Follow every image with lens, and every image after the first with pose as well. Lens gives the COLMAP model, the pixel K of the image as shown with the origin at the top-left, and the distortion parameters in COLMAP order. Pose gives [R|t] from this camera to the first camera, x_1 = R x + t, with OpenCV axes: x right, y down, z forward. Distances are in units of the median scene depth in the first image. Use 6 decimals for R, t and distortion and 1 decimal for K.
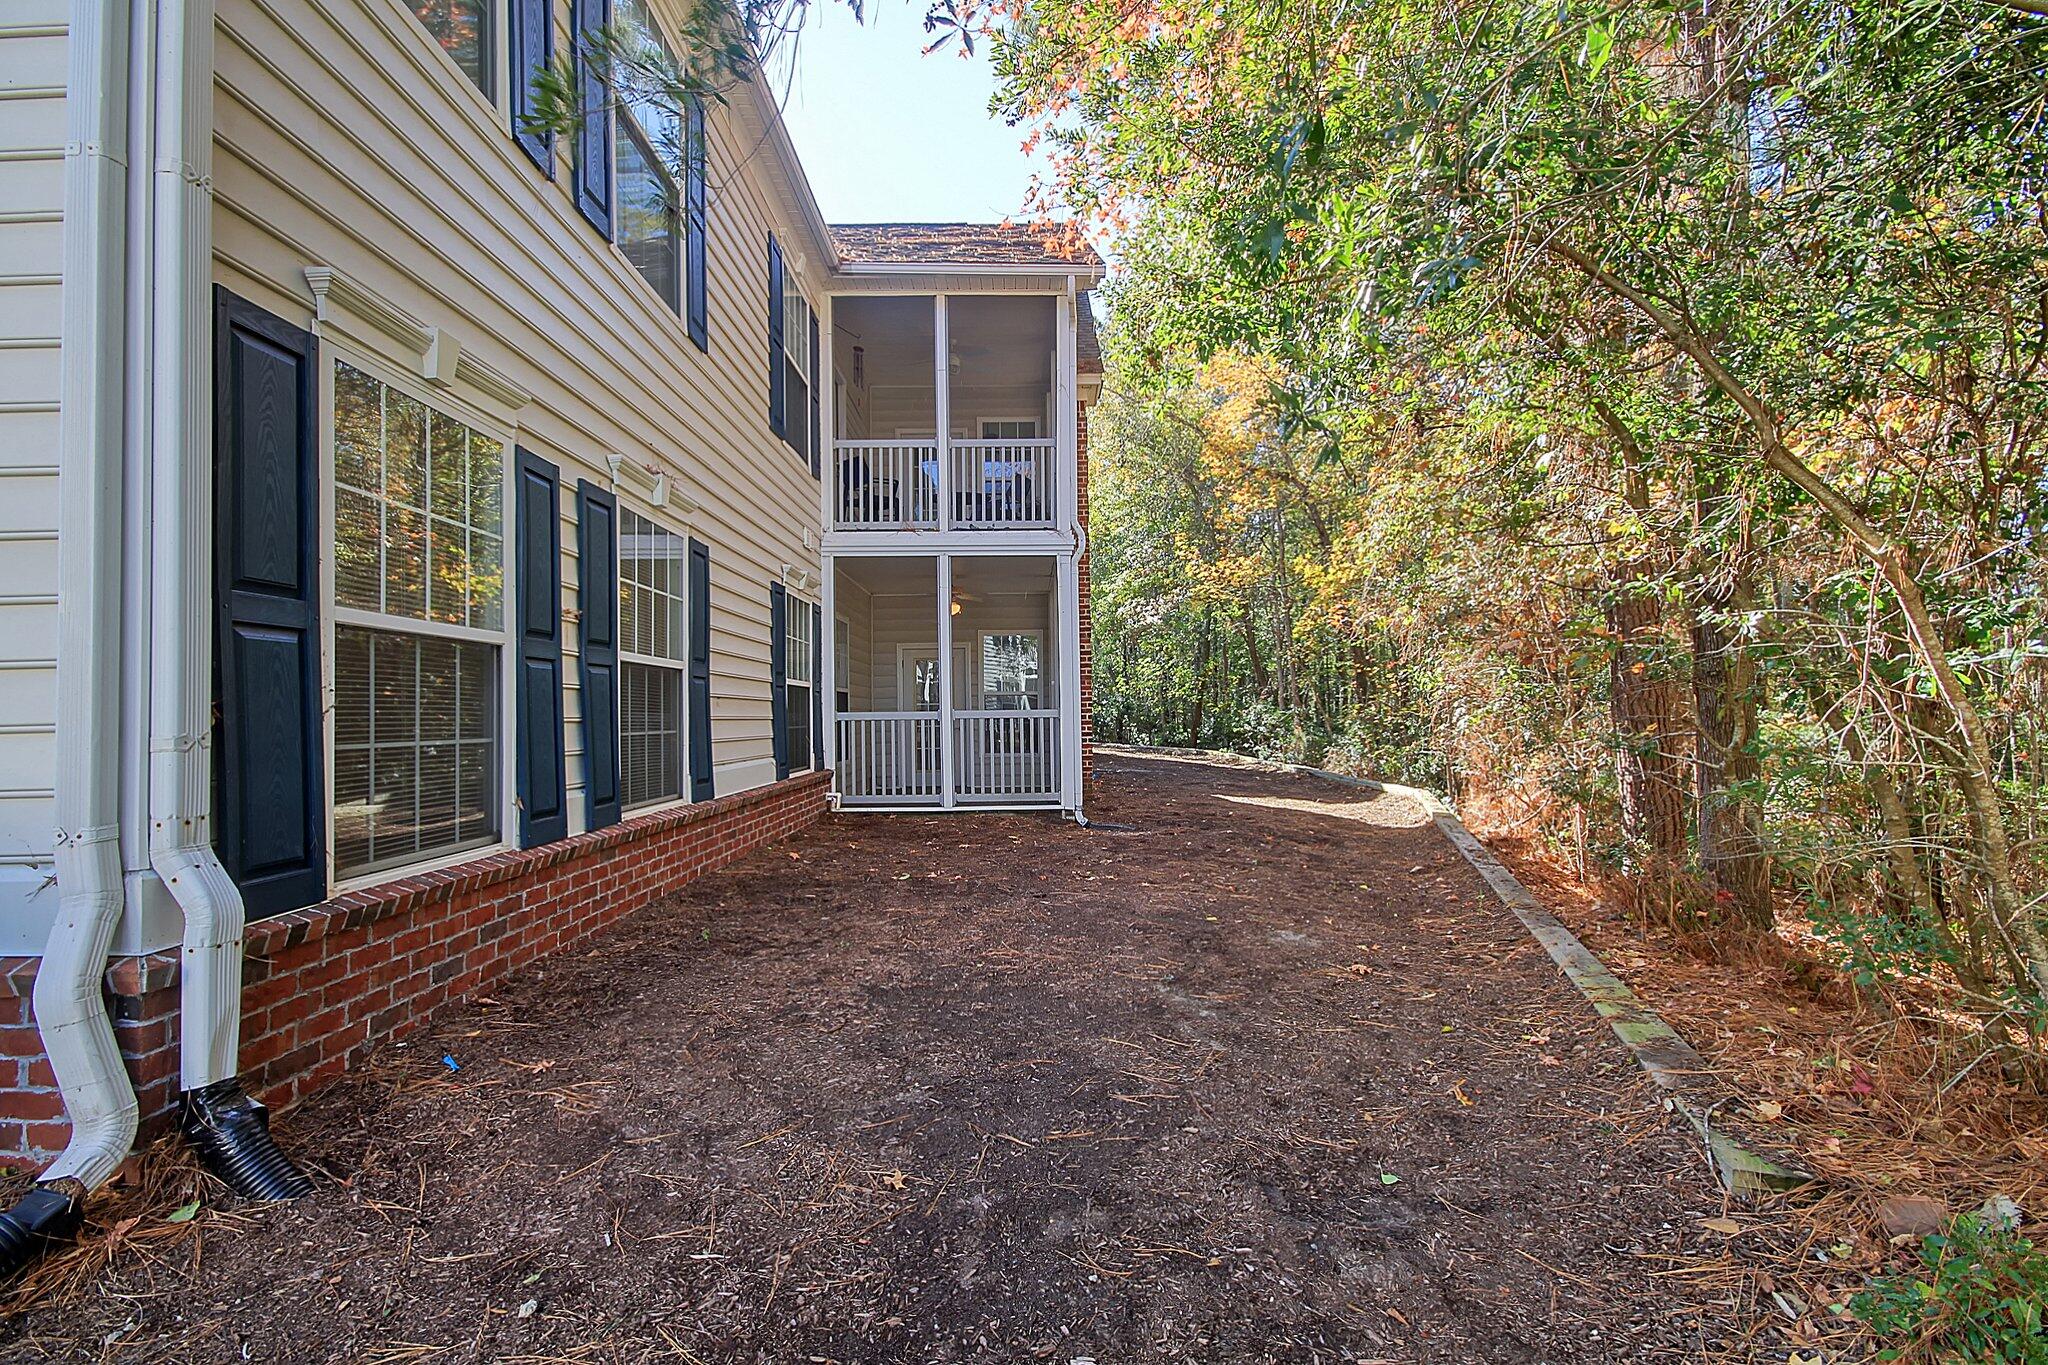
lens RADIAL K [[942.9, 0, 1030.9], [0, 942.9, 697.7], [0, 0, 1]] dist [0.024016, -0.015106]
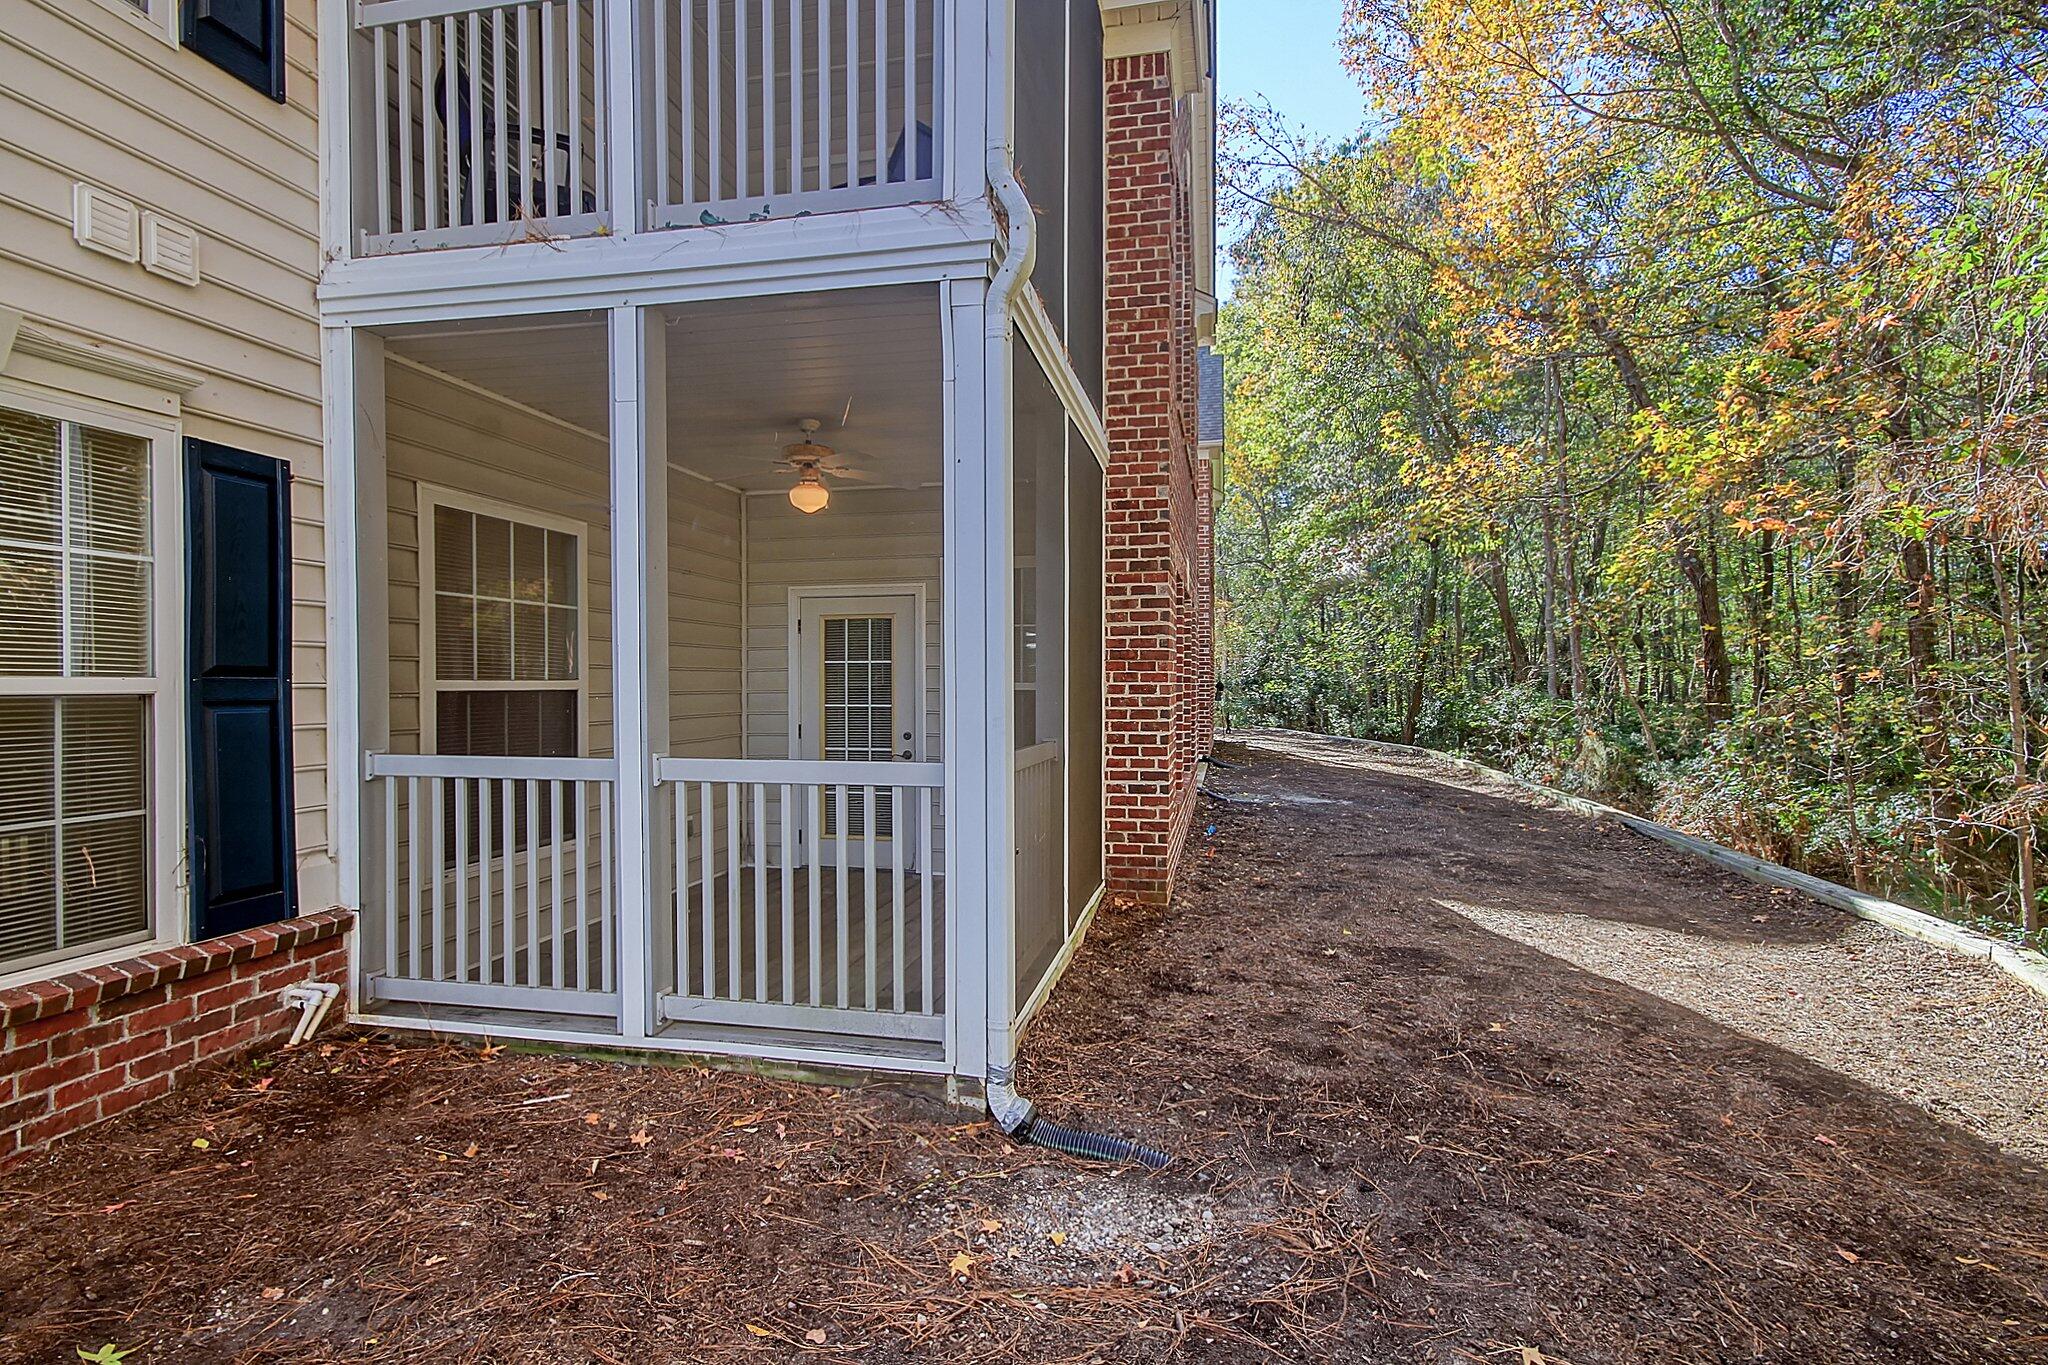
lens RADIAL K [[946.0, 0, 1022.8], [0, 946.0, 692.8], [0, 0, 1]] dist [0.027245, -0.000563]
pose [[0.975867, 0.017136, -0.217692, 0.068930], [-0.010593, 0.999457, 0.031191, -0.012242], [0.218108, -0.028132, 0.975519, 0.375657]]
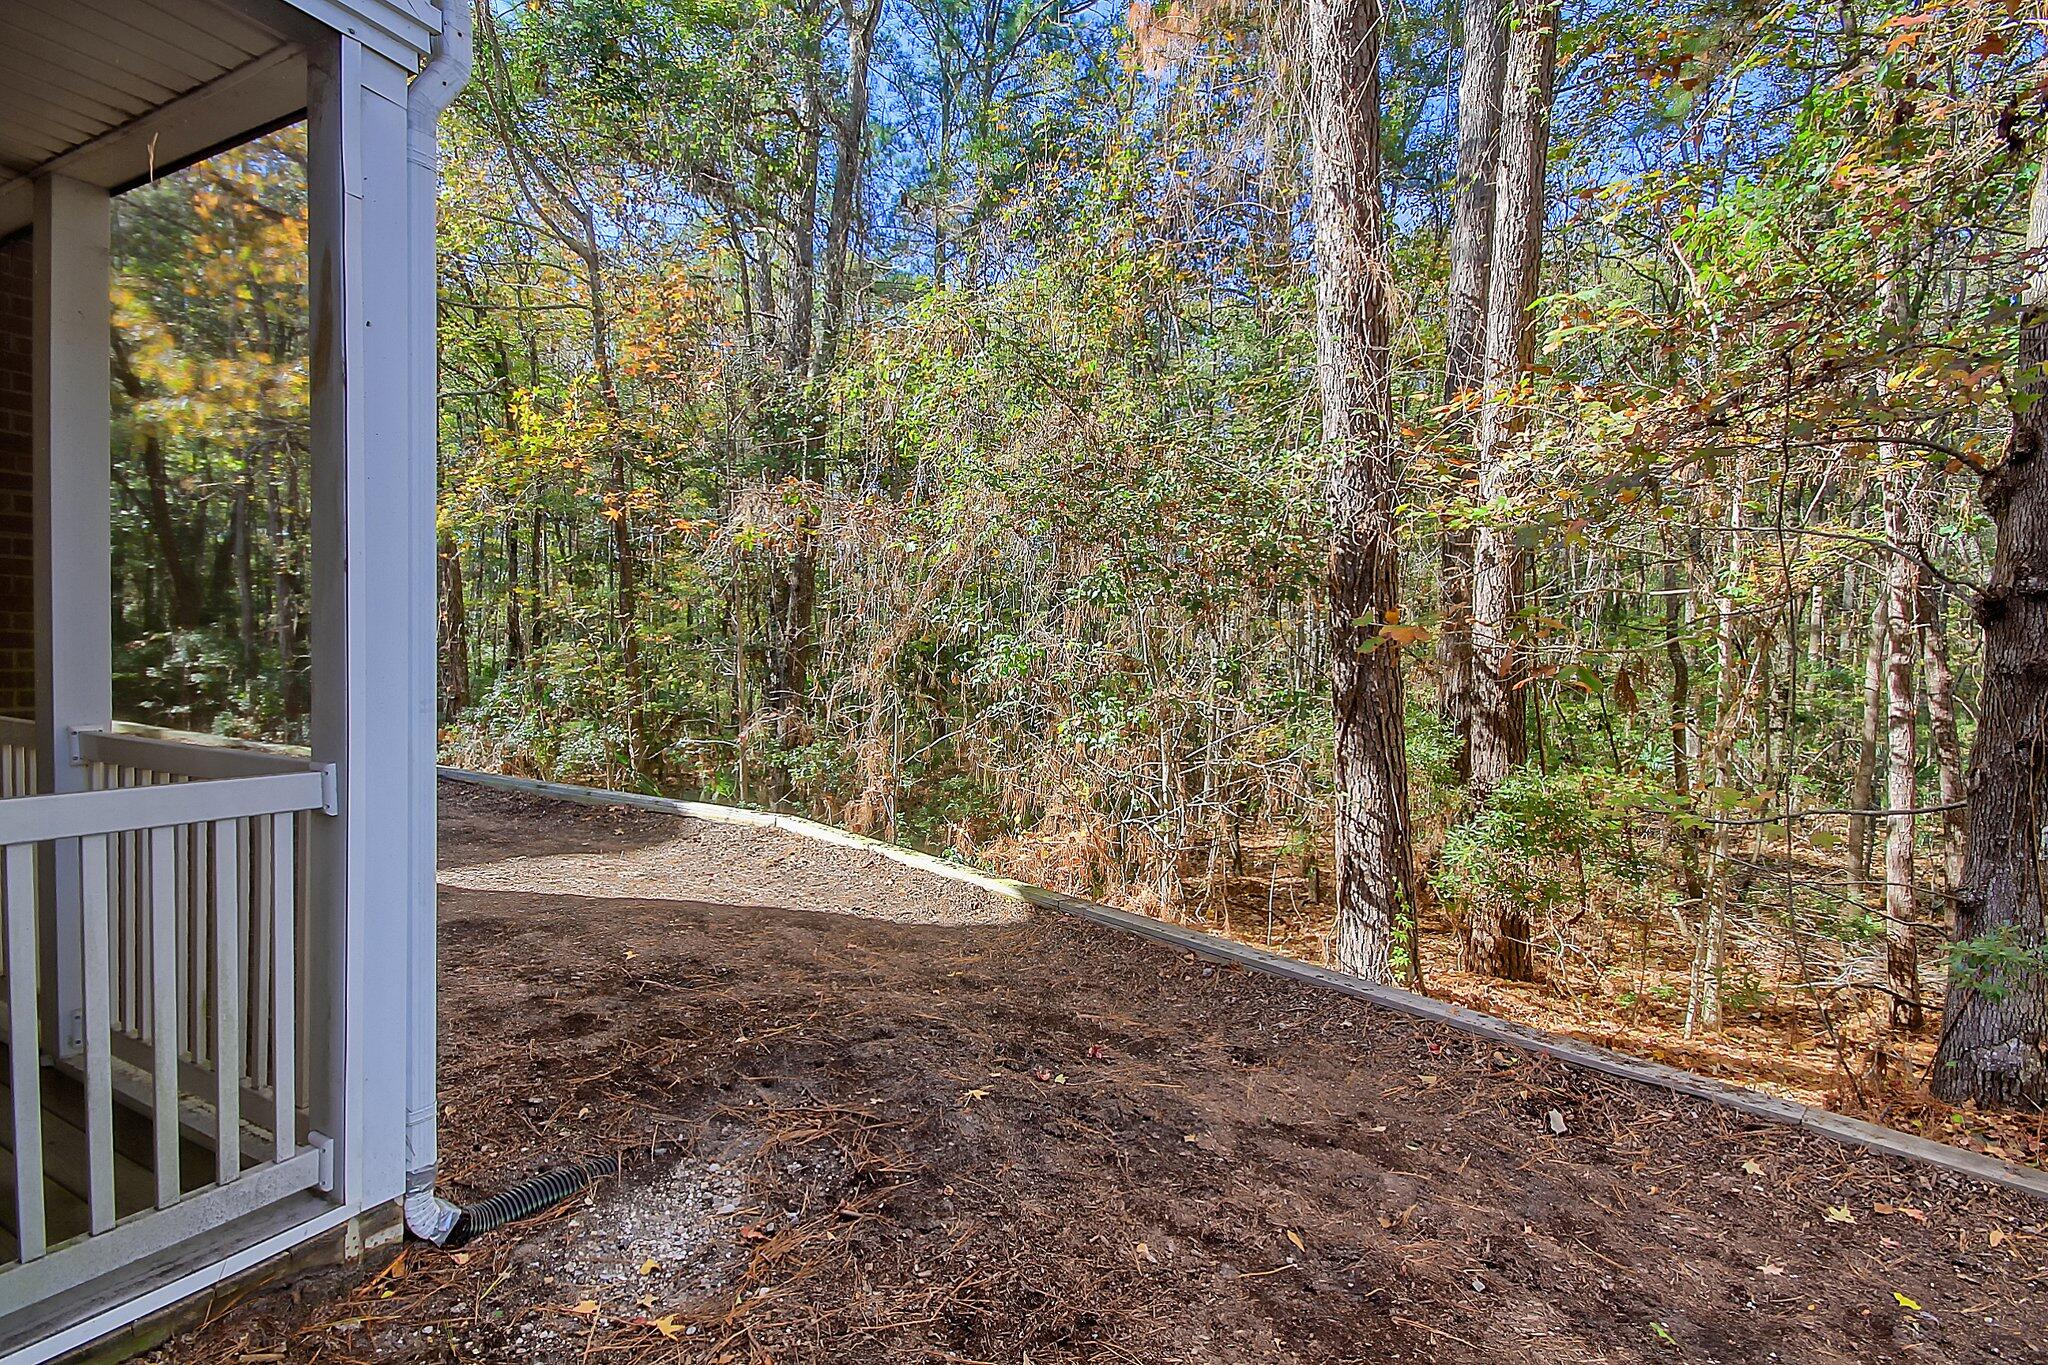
lens RADIAL K [[942.9, 0, 1030.9], [0, 942.9, 697.7], [0, 0, 1]] dist [0.024016, -0.015106]
pose [[0.452290, -0.009537, 0.891820, -0.050550], [-0.059733, 0.997374, 0.040960, -0.012655], [-0.889868, -0.071797, 0.450533, 0.415088]]
